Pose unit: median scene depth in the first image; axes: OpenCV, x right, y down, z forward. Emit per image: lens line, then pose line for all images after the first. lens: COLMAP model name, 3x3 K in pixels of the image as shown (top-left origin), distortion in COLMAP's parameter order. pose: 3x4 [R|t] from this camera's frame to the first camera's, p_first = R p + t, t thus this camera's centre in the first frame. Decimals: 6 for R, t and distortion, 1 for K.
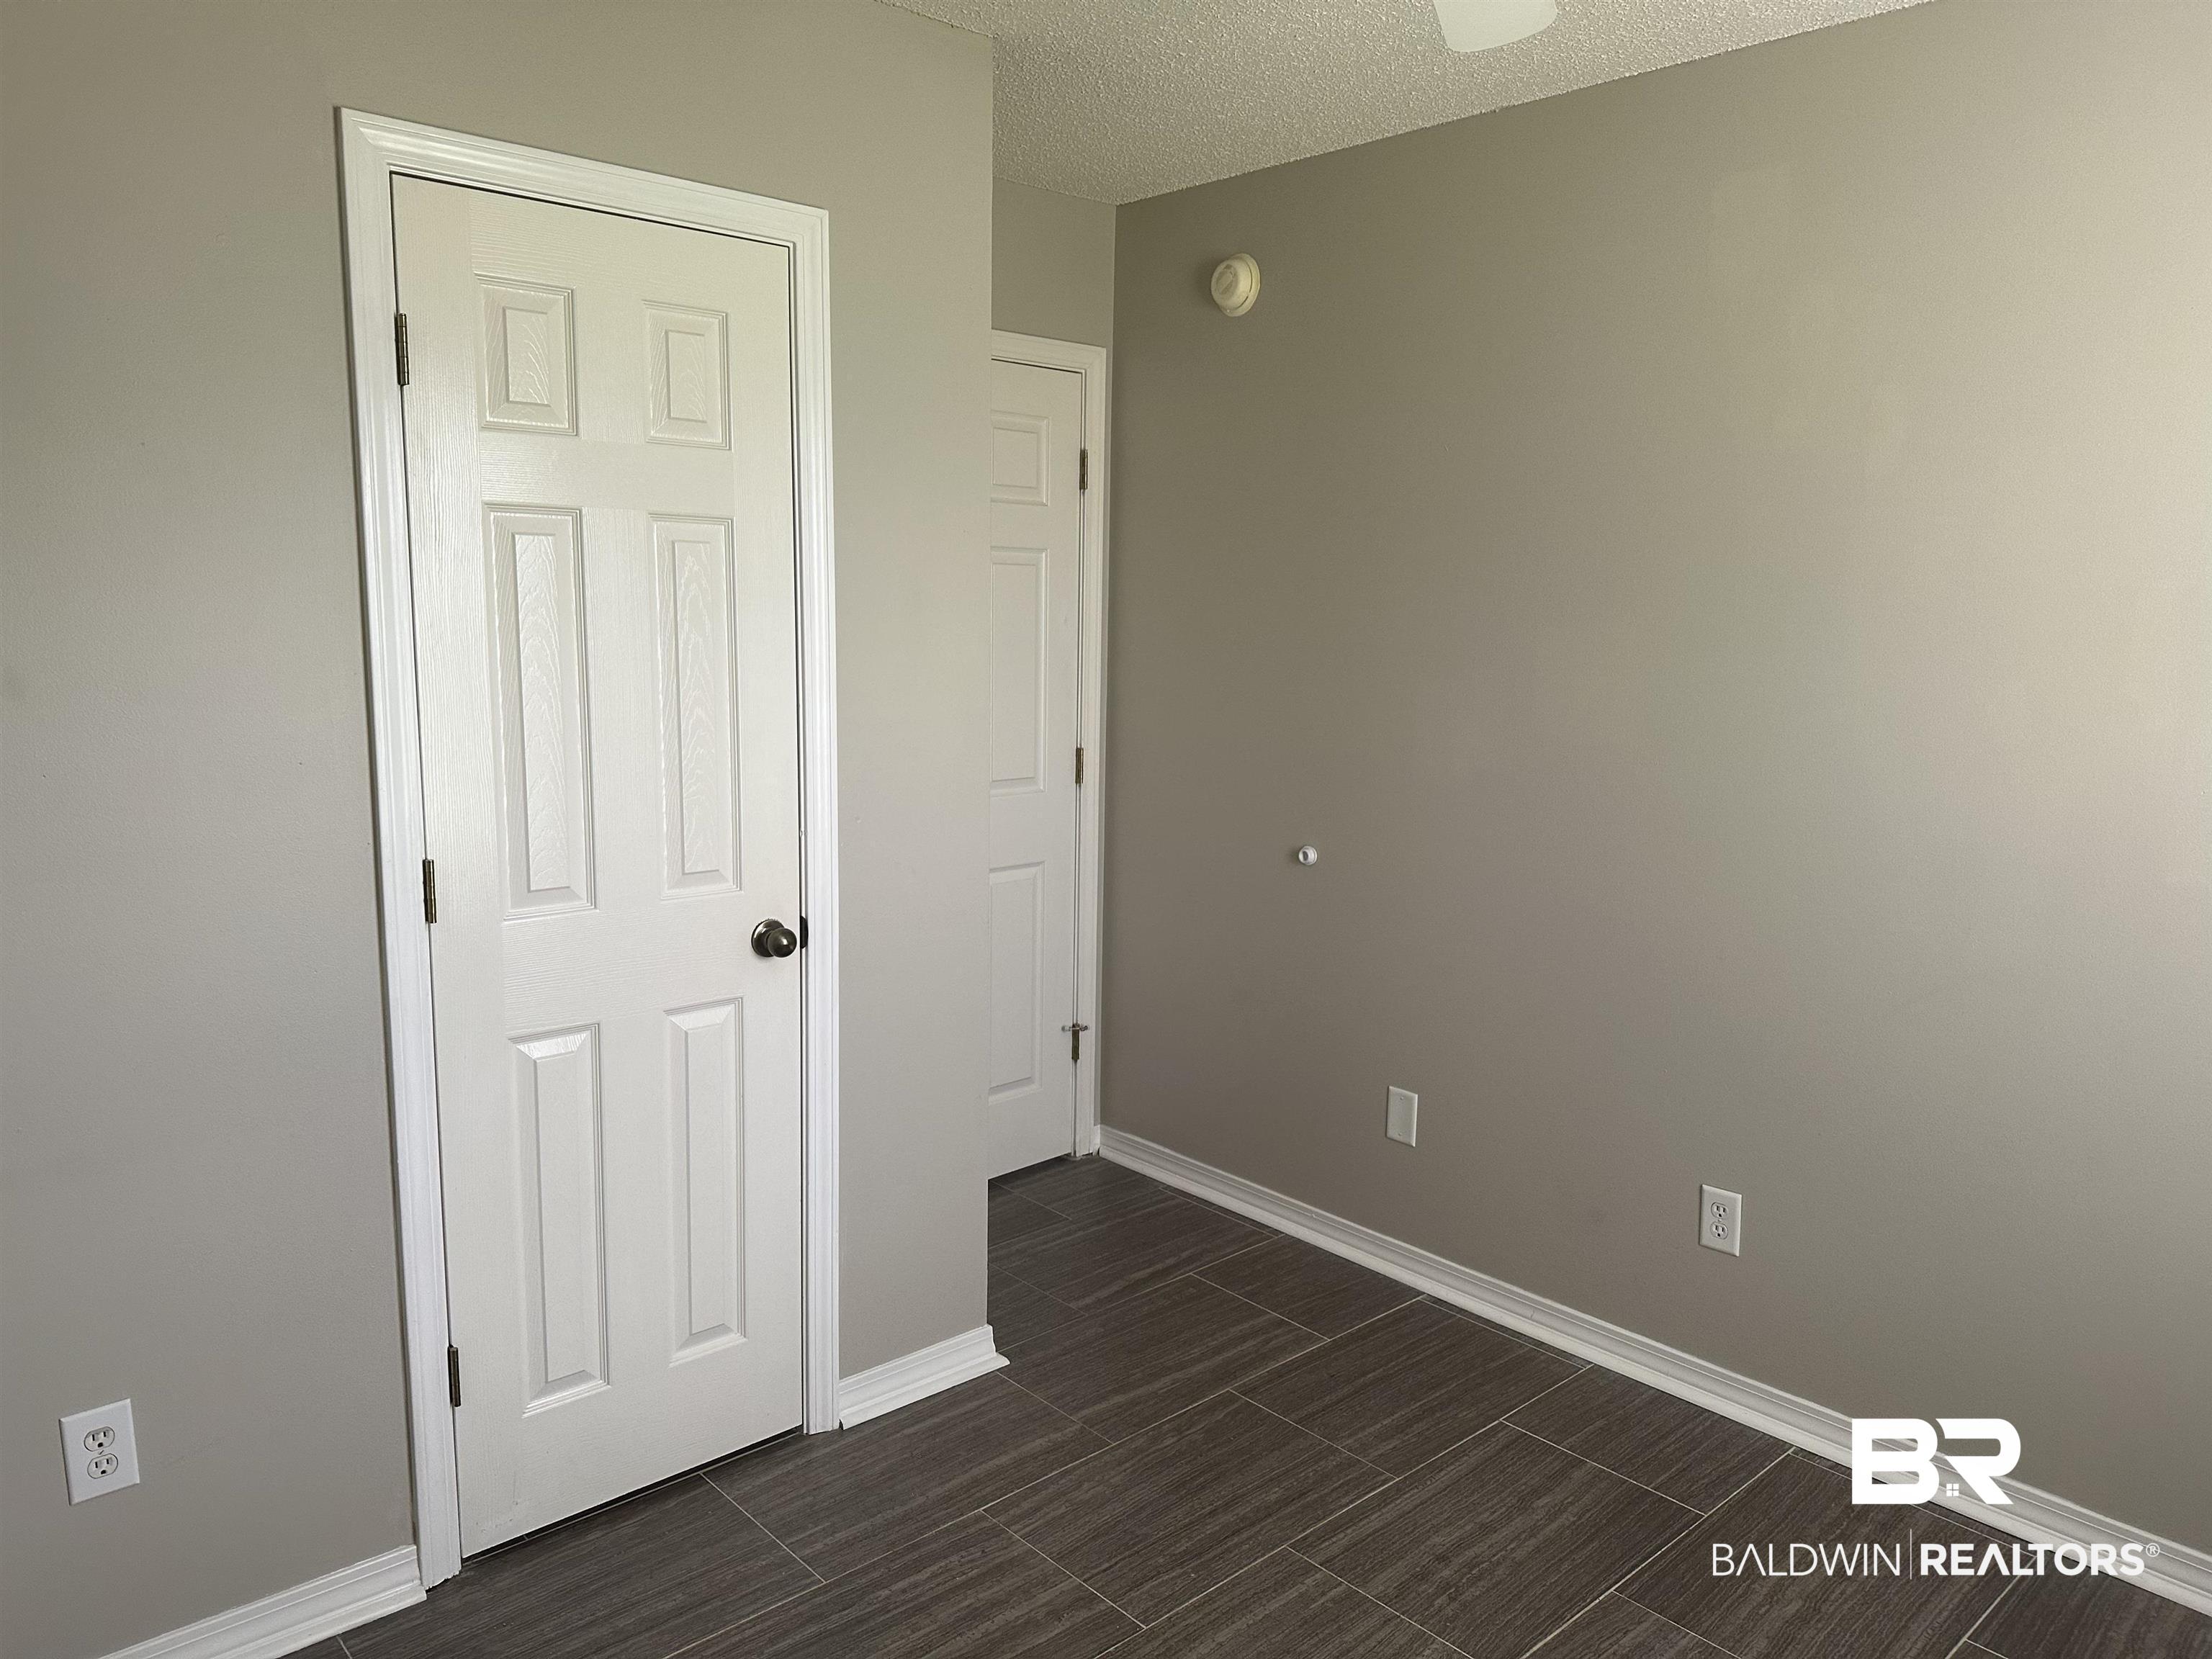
lens RADIAL K [[1548.2, 0, 1106.0], [0, 1548.2, 829.5], [0, 0, 1]] dist [0.053358, -0.124679]
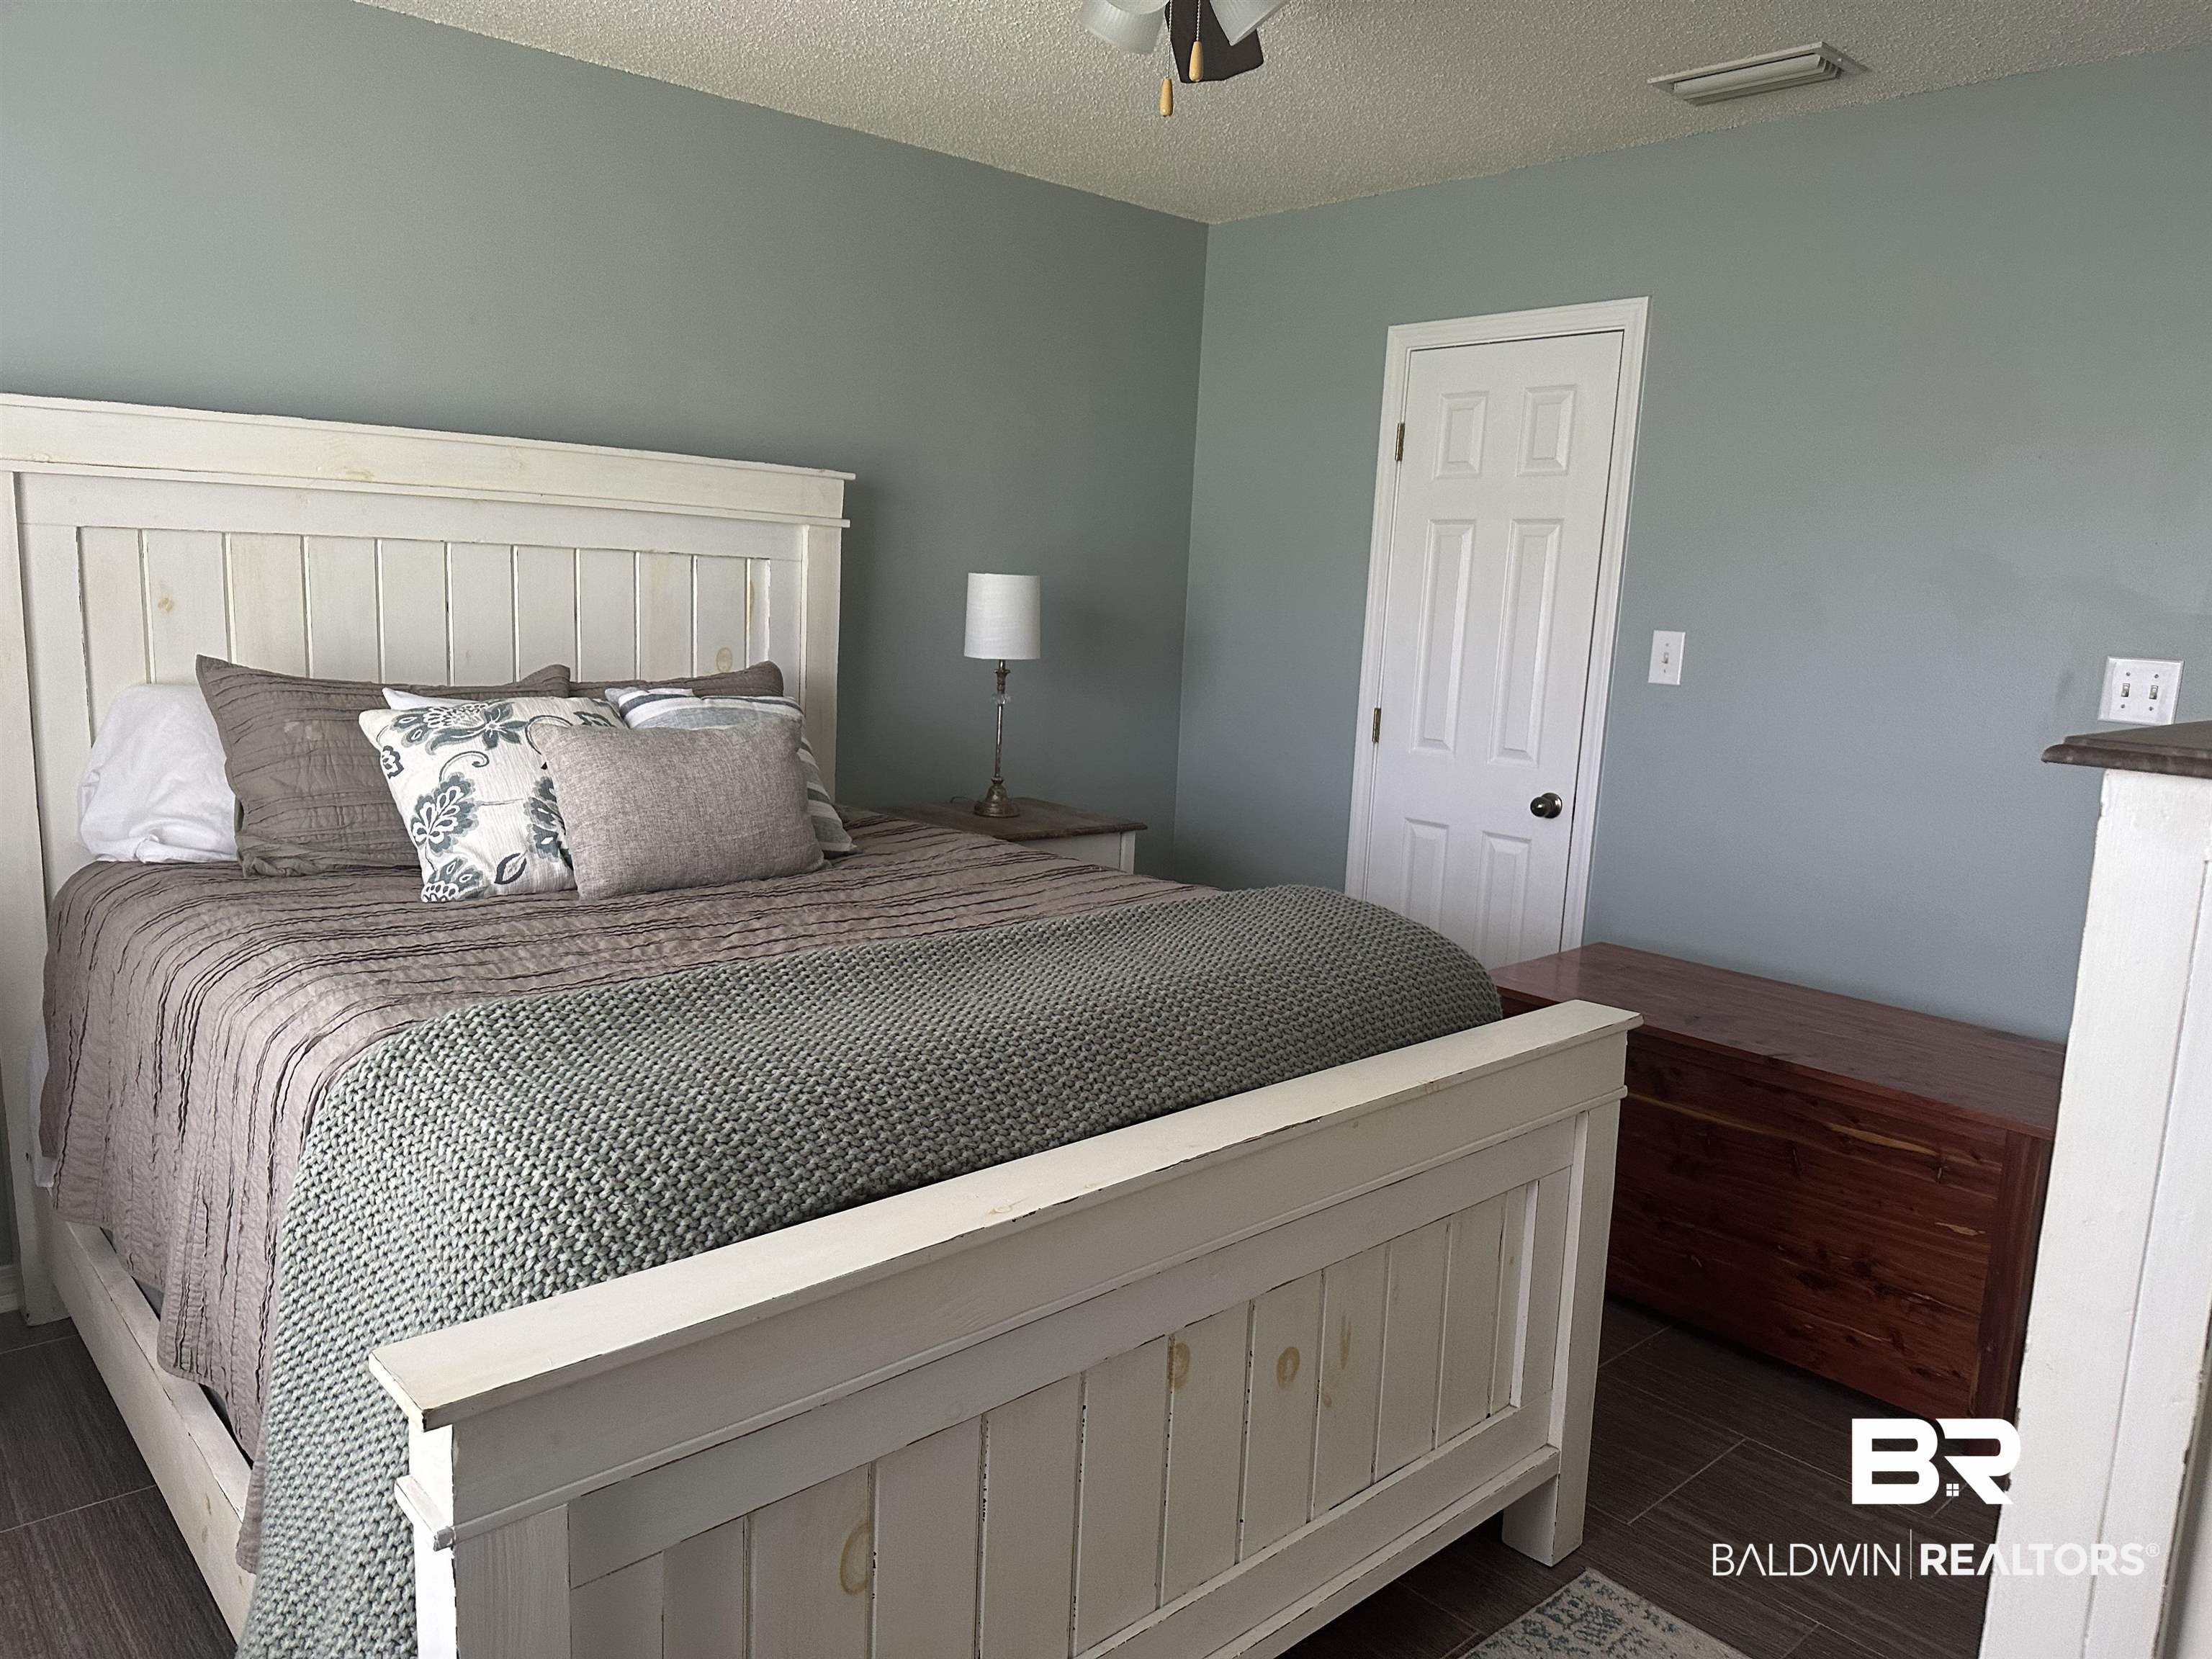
lens RADIAL K [[1548.2, 0, 1106.0], [0, 1548.2, 829.5], [0, 0, 1]] dist [0.053358, -0.124679]
pose [[0.002310, 0.156027, -0.987750, 1.297053], [-0.179265, 0.971816, 0.153091, -0.060369], [0.983798, 0.176716, 0.030215, 0.572689]]
